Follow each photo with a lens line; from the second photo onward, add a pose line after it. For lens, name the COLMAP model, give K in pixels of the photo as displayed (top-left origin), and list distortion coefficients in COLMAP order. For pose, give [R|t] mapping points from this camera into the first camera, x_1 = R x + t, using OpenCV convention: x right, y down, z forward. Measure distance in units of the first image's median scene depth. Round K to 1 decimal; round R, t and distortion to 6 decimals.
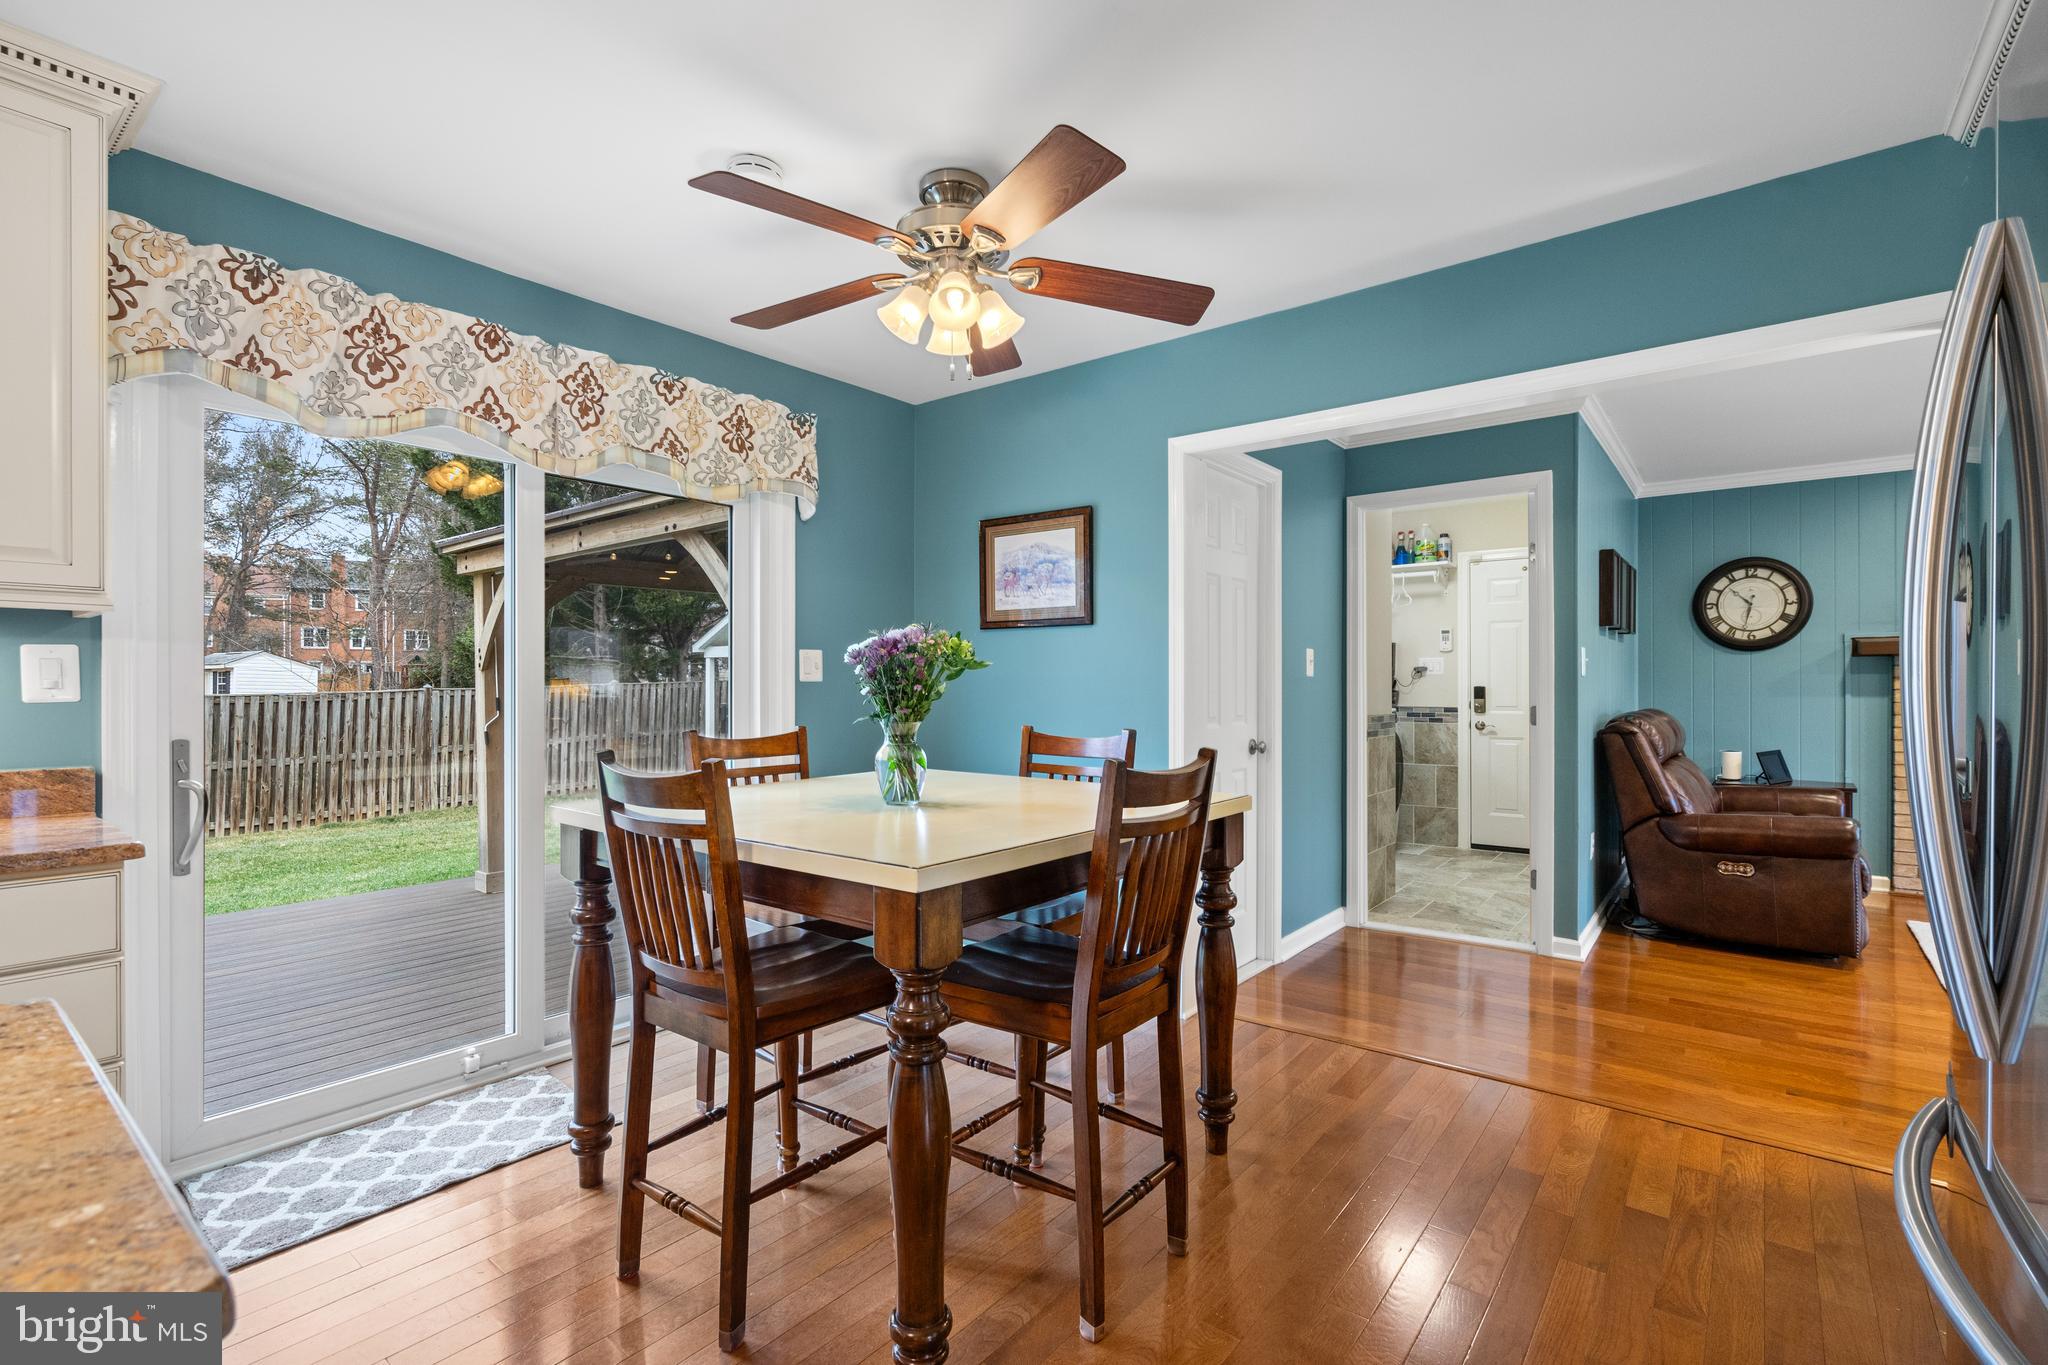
lens RADIAL K [[928.5, 0, 1010.1], [0, 928.5, 689.1], [0, 0, 1]] dist [-0.008523, 0.001770]
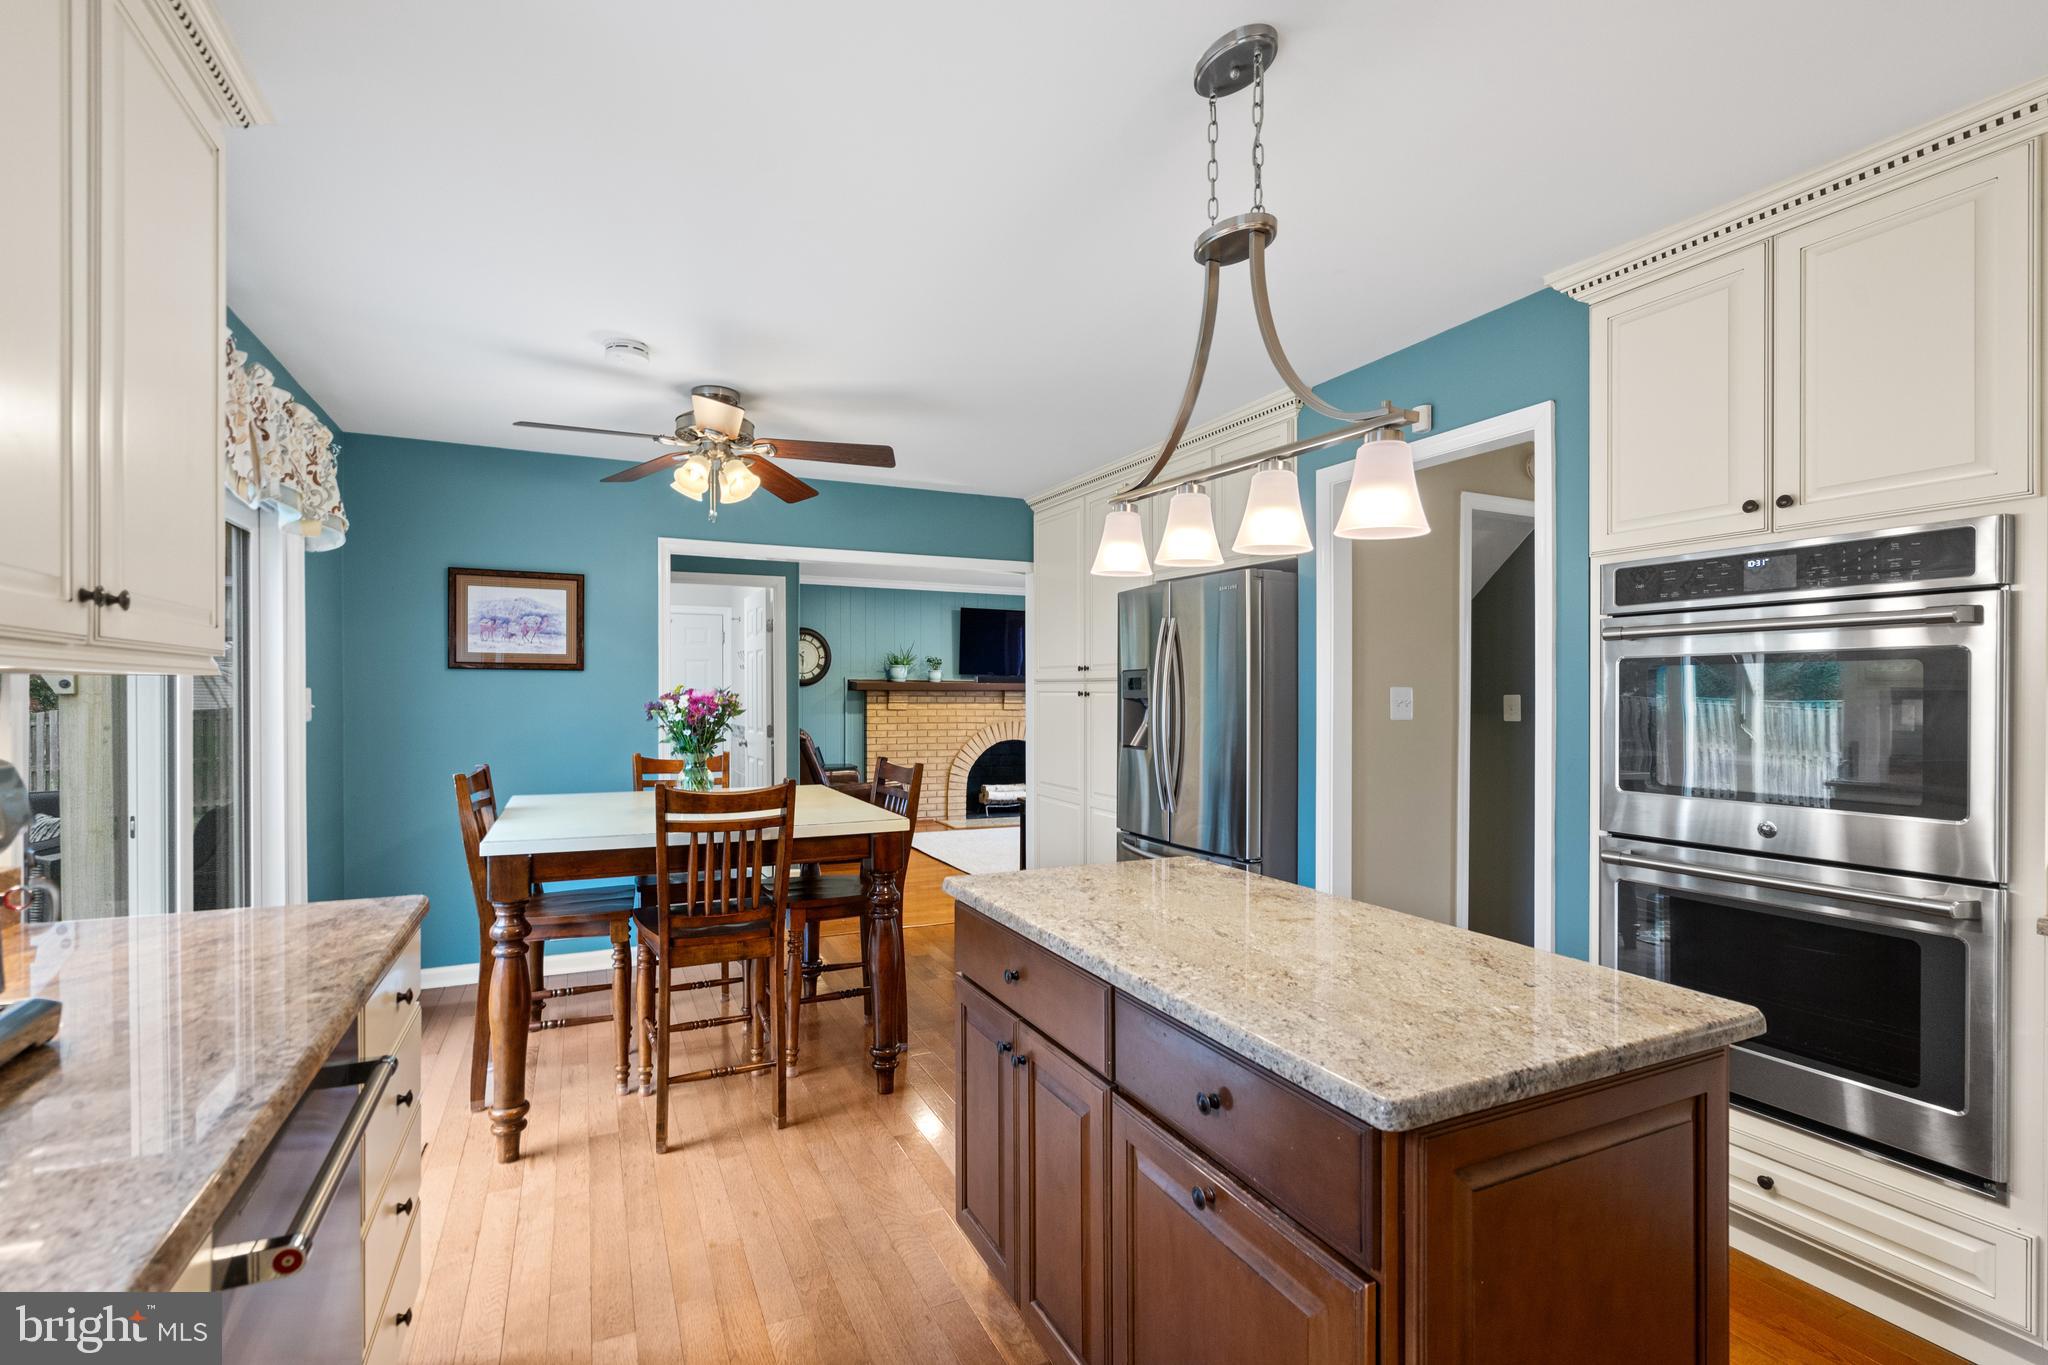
lens RADIAL K [[928.5, 0, 1015.3], [0, 928.5, 683.9], [0, 0, 1]] dist [-0.008523, 0.001770]
pose [[0.434476, 0.012057, 0.900603, -0.644045], [0.002135, 0.999894, -0.014416, -0.027514], [-0.900681, 0.008187, 0.434404, -0.045122]]
